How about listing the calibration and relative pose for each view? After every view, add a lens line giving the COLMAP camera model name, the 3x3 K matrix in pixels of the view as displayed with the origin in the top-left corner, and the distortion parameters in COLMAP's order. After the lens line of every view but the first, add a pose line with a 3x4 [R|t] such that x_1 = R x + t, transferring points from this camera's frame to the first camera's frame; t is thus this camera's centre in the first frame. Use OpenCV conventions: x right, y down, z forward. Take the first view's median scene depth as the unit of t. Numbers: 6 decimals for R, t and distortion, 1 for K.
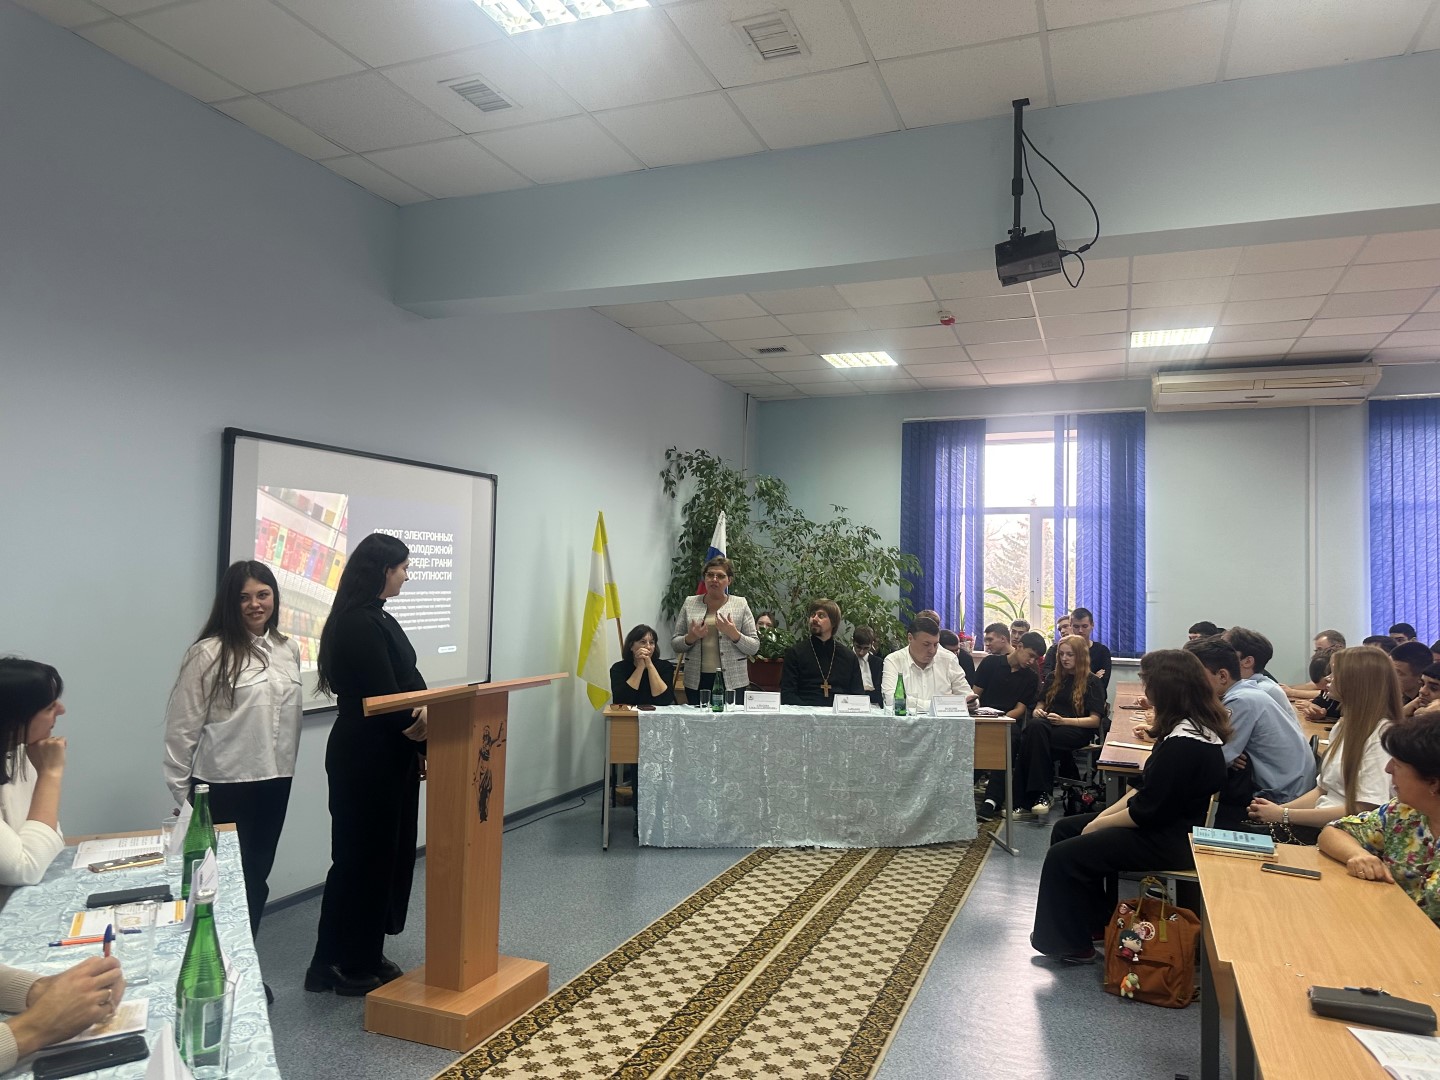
lens RADIAL K [[1015.8, 0, 718.3], [0, 1015.8, 530.9], [0, 0, 1]] dist [0.115457, -0.156614]
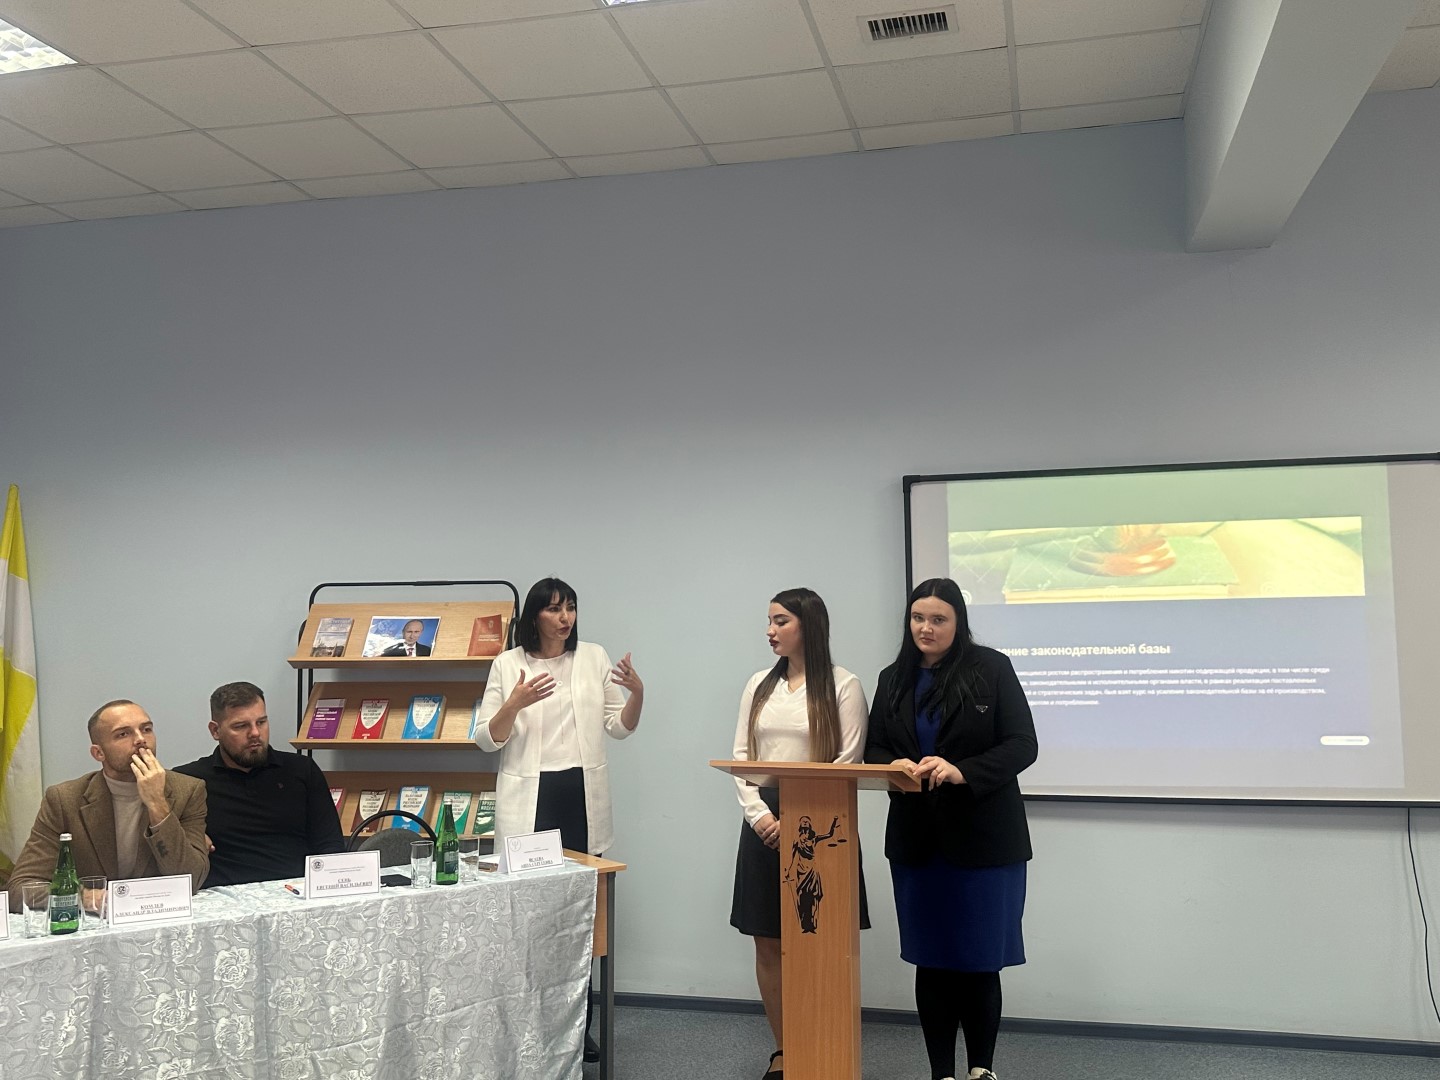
lens RADIAL K [[1356.5, 0, 714.7], [0, 1356.5, 546.8], [0, 0, 1]] dist [0.094895, -0.001634]
pose [[0.137065, -0.072472, -0.987907, 0.374335], [0.065786, 0.995784, -0.063923, 0.016540], [0.988375, -0.056228, 0.141254, 0.337719]]
